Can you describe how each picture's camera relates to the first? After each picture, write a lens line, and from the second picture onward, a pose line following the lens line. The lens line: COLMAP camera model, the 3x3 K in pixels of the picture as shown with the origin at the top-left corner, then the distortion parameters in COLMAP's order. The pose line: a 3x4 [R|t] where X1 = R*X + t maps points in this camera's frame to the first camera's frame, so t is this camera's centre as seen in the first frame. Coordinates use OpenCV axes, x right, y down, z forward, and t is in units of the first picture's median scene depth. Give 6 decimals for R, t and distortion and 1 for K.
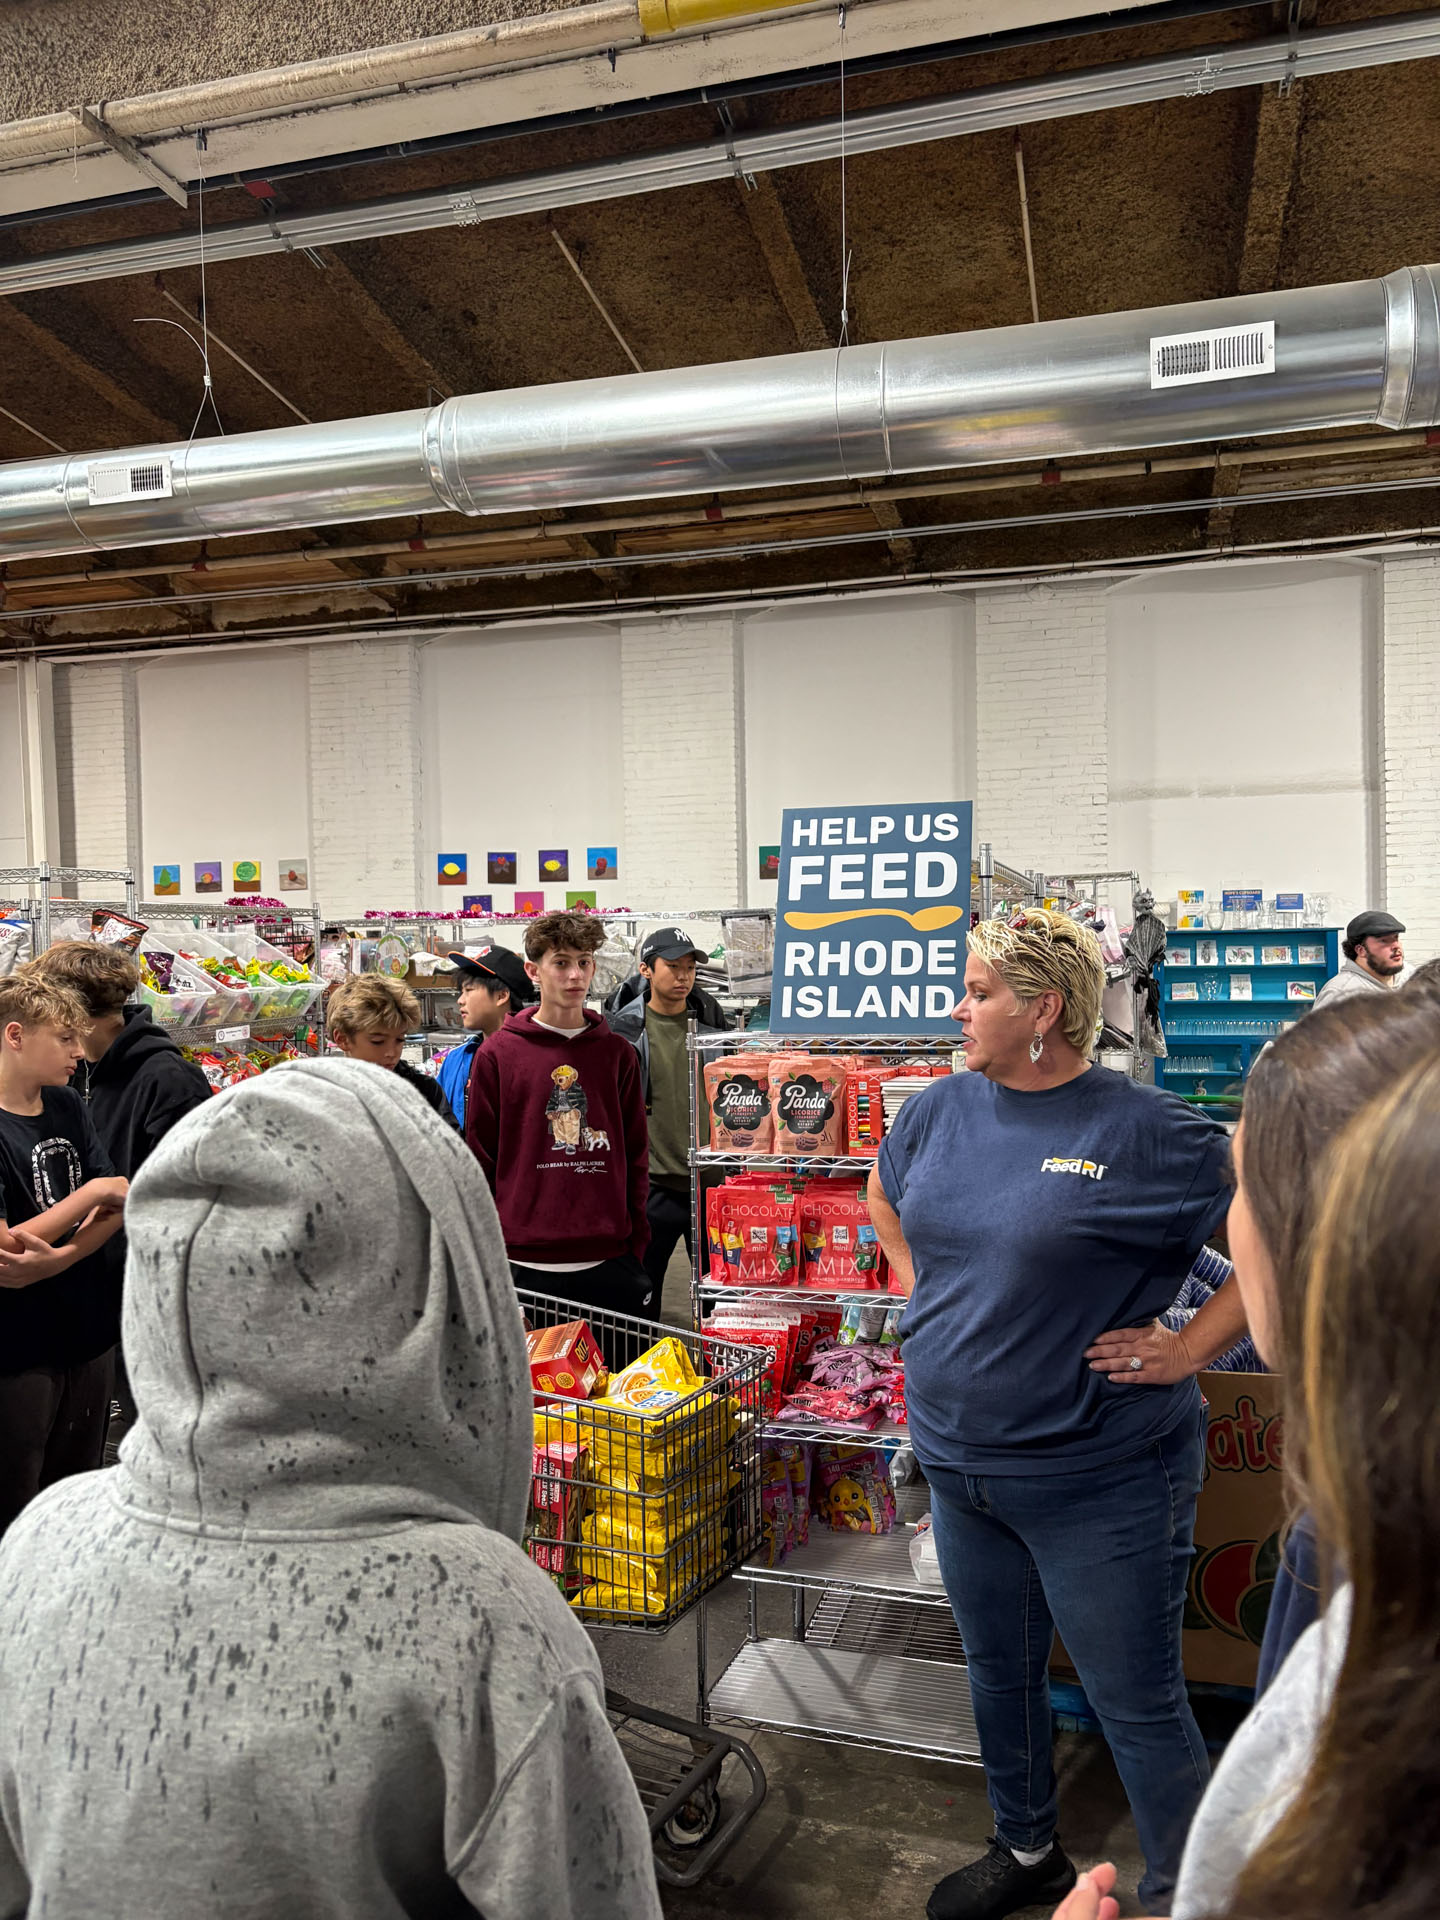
lens RADIAL K [[1432.9, 0, 726.6], [0, 1432.9, 981.6], [0, 0, 1]] dist [0.037372, -0.063951]
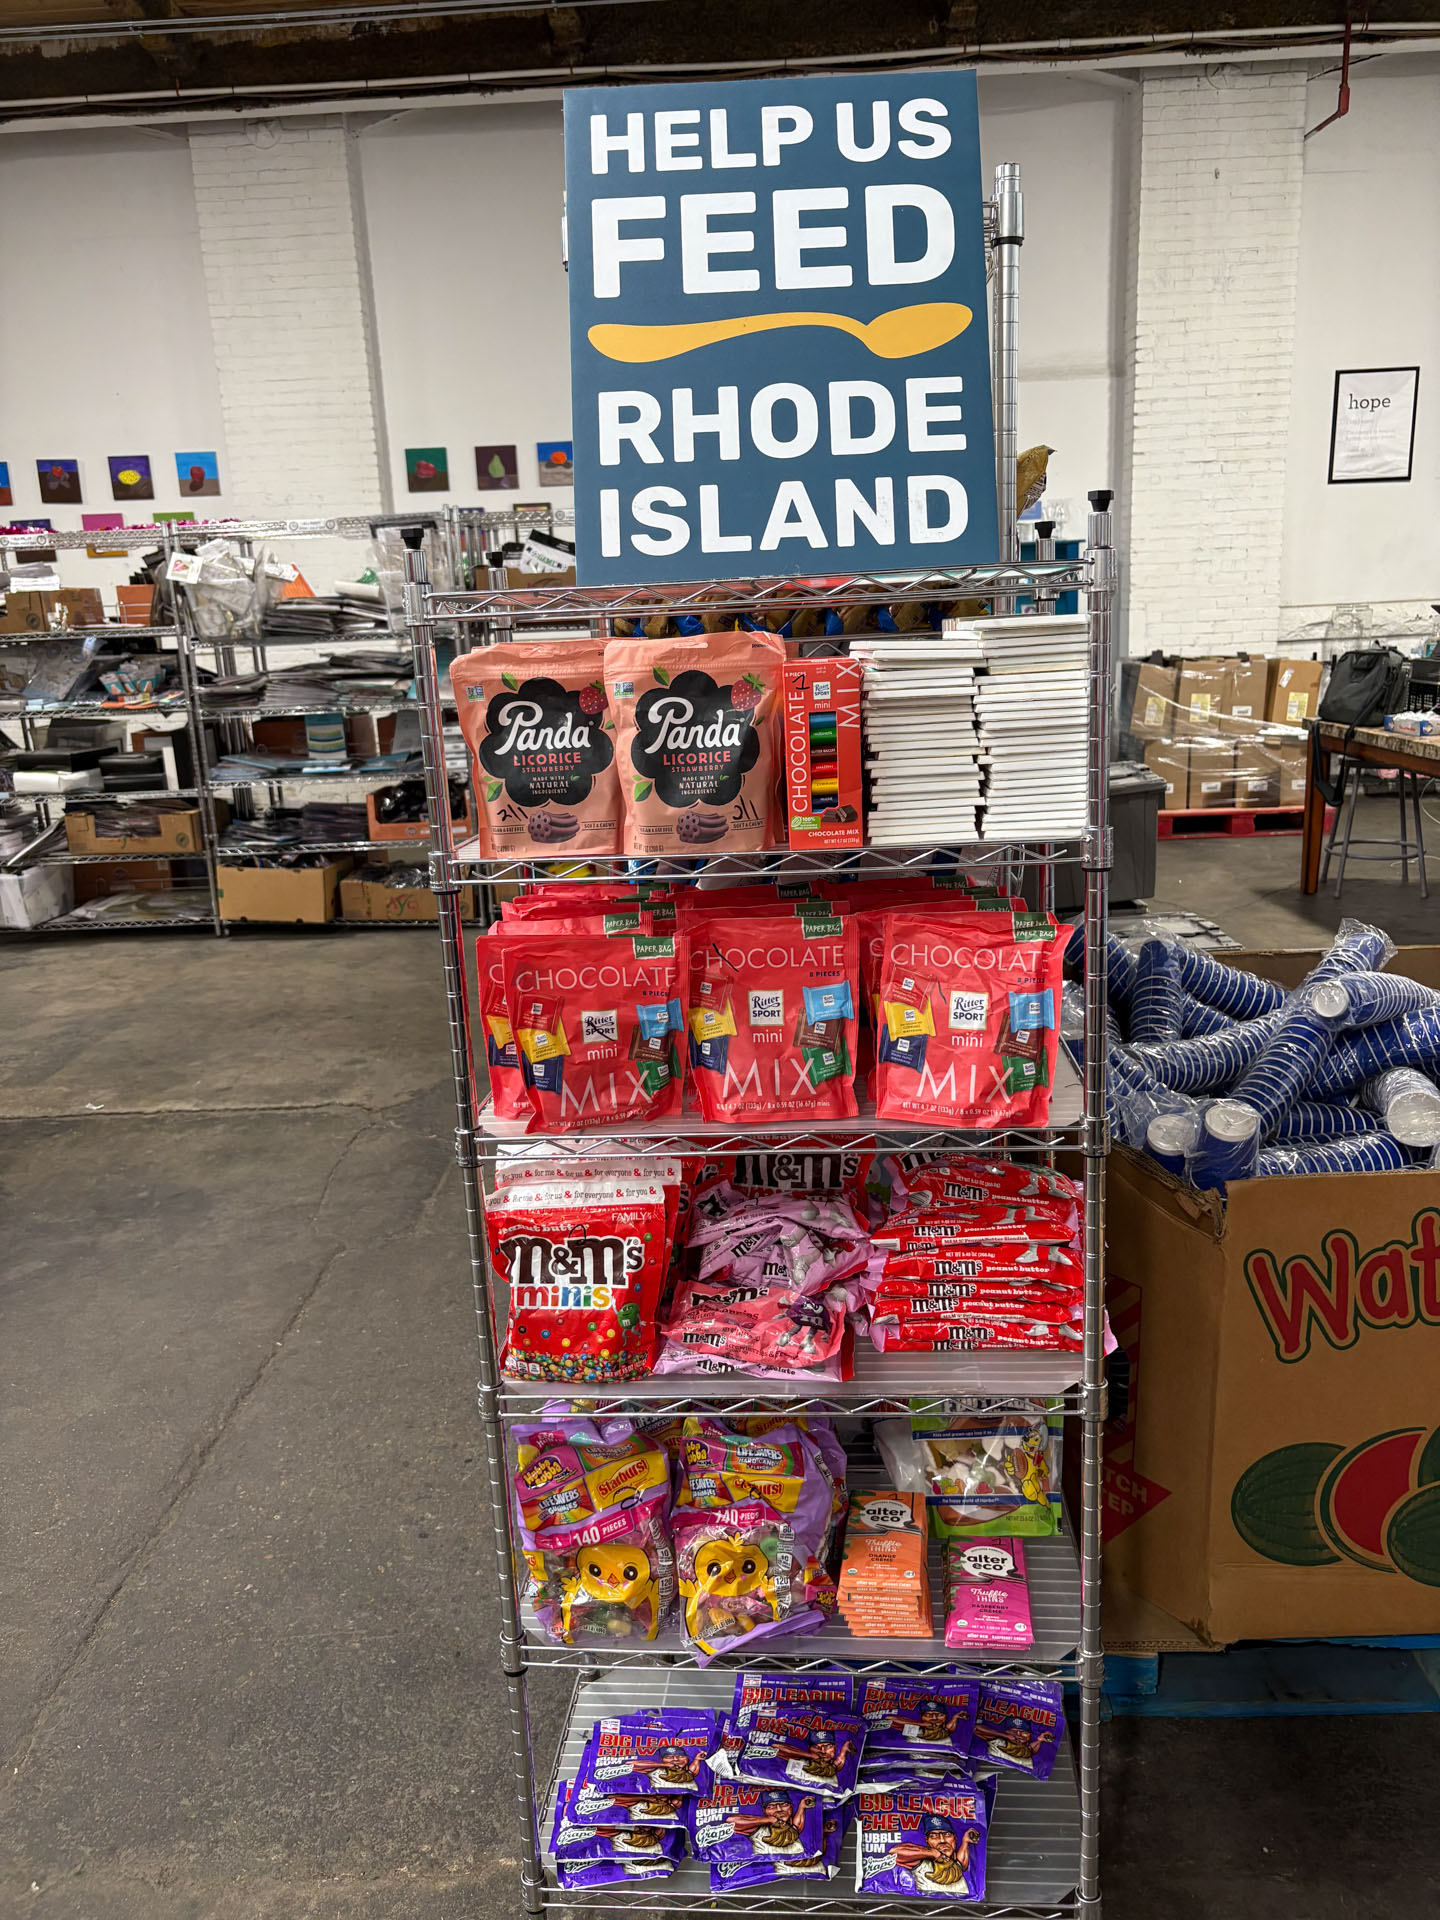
lens RADIAL K [[1432.9, 0, 726.6], [0, 1432.9, 981.6], [0, 0, 1]] dist [0.037372, -0.063951]
pose [[0.969887, -0.086248, 0.227772, -0.040375], [0.032340, 0.972524, 0.230547, 0.052448], [-0.241398, -0.216238, 0.946027, 0.517853]]
